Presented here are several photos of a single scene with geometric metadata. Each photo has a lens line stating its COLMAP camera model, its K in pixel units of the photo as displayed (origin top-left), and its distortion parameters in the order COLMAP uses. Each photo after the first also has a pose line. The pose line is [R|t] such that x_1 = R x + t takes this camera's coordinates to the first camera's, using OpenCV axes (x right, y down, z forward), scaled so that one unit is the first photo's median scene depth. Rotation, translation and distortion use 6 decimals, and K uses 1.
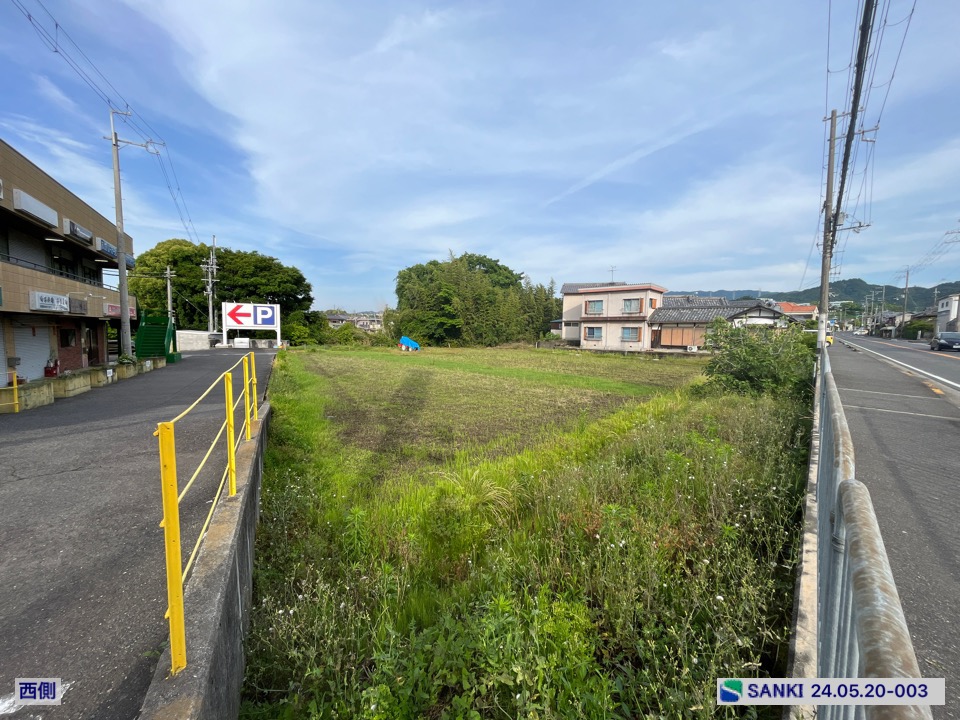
lens RADIAL K [[388.2, 0, 475.4], [0, 388.2, 361.7], [0, 0, 1]] dist [-0.001476, -0.000335]
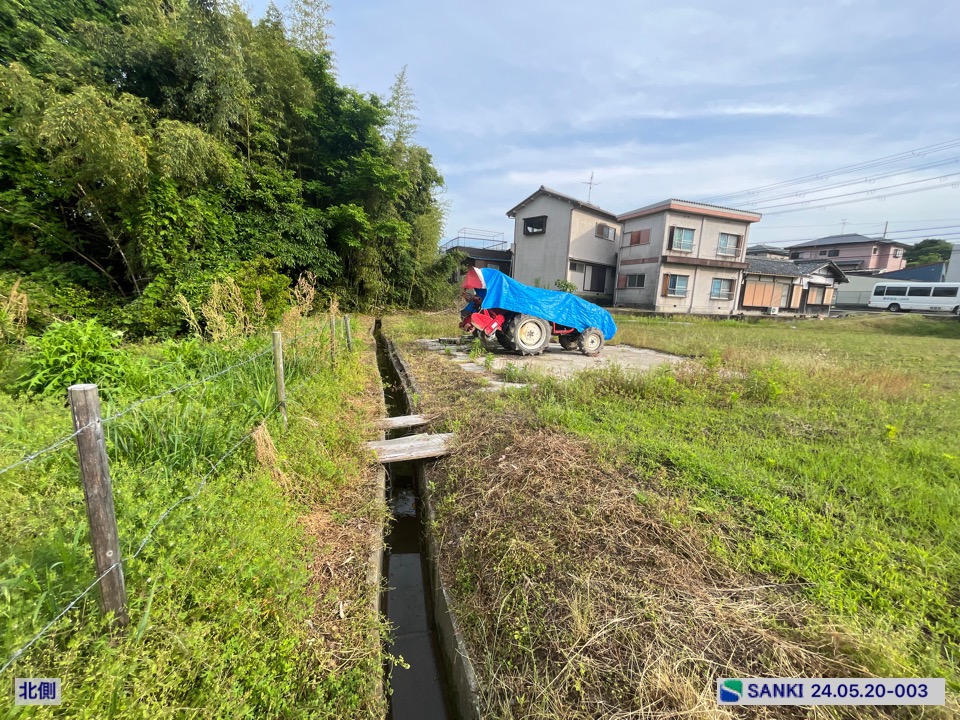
lens RADIAL K [[388.2, 0, 475.4], [0, 388.2, 361.7], [0, 0, 1]] dist [-0.001476, -0.000335]
pose [[0.514116, -0.140326, 0.846164, -0.376327], [0.026018, 0.988624, 0.148143, -0.055960], [-0.857326, -0.054148, 0.511918, 0.990593]]
